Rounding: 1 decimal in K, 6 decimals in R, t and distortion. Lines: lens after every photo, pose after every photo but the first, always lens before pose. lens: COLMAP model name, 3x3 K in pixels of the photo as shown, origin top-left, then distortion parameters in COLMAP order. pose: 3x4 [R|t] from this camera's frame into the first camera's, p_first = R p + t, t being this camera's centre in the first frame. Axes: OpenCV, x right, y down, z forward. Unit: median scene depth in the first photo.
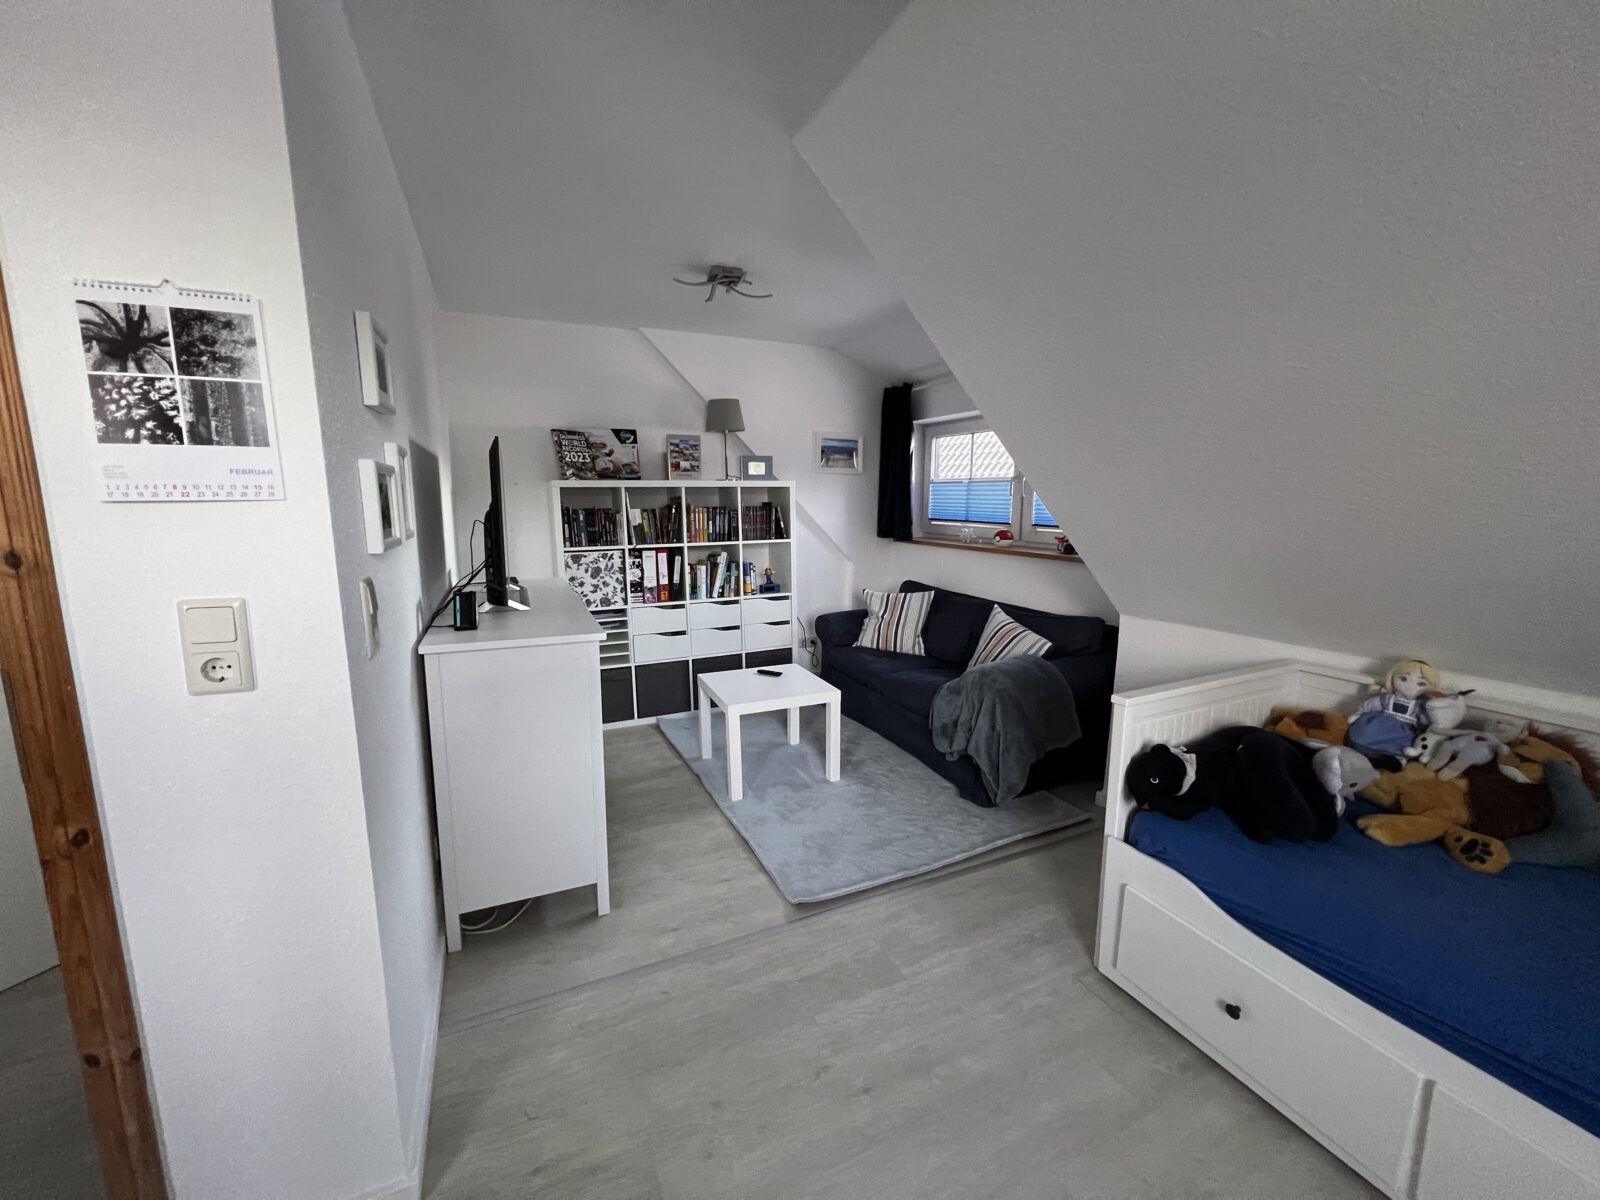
lens RADIAL K [[639.7, 0, 799.4], [0, 639.7, 598.8], [0, 0, 1]] dist [-0.002023, 0.000475]
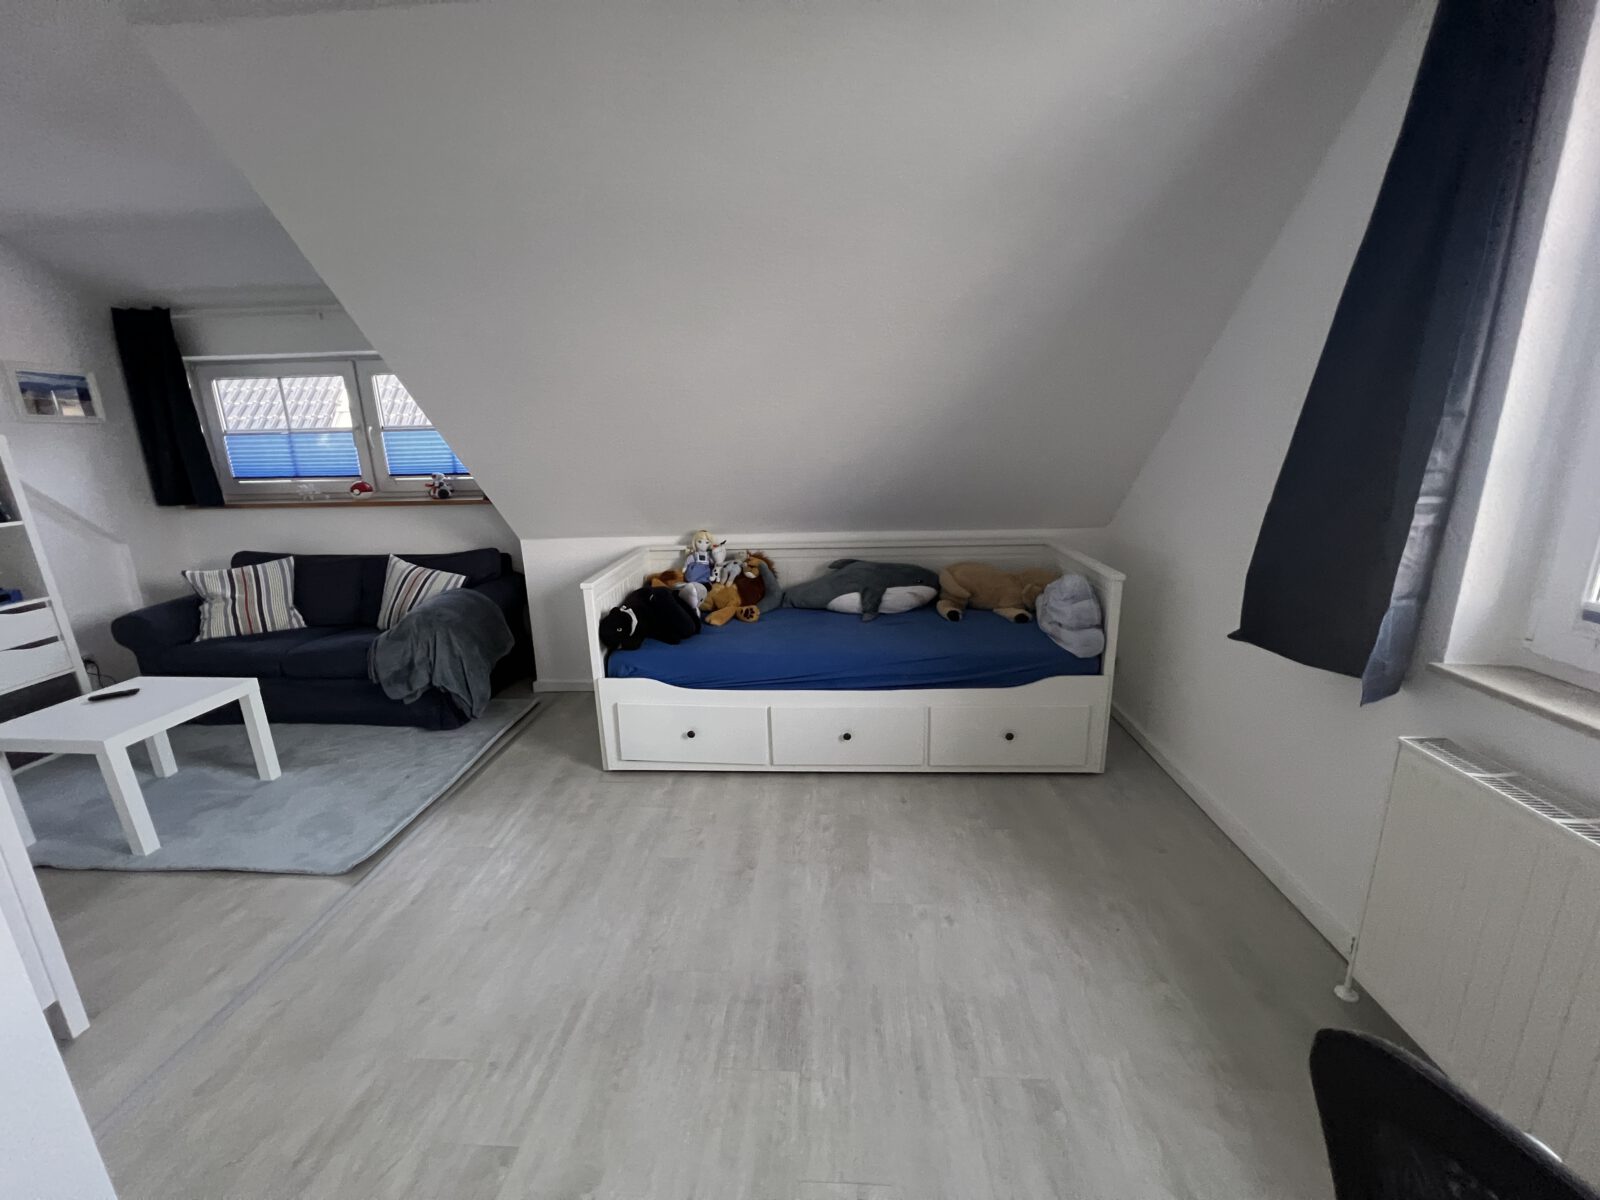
lens RADIAL K [[642.3, 0, 799.7], [0, 642.3, 600.6], [0, 0, 1]] dist [-0.002487, -0.000157]
pose [[0.473482, -0.234161, 0.849107, -0.344306], [0.162435, 0.970693, 0.177114, 0.006228], [-0.865696, 0.054065, 0.497642, -0.101138]]
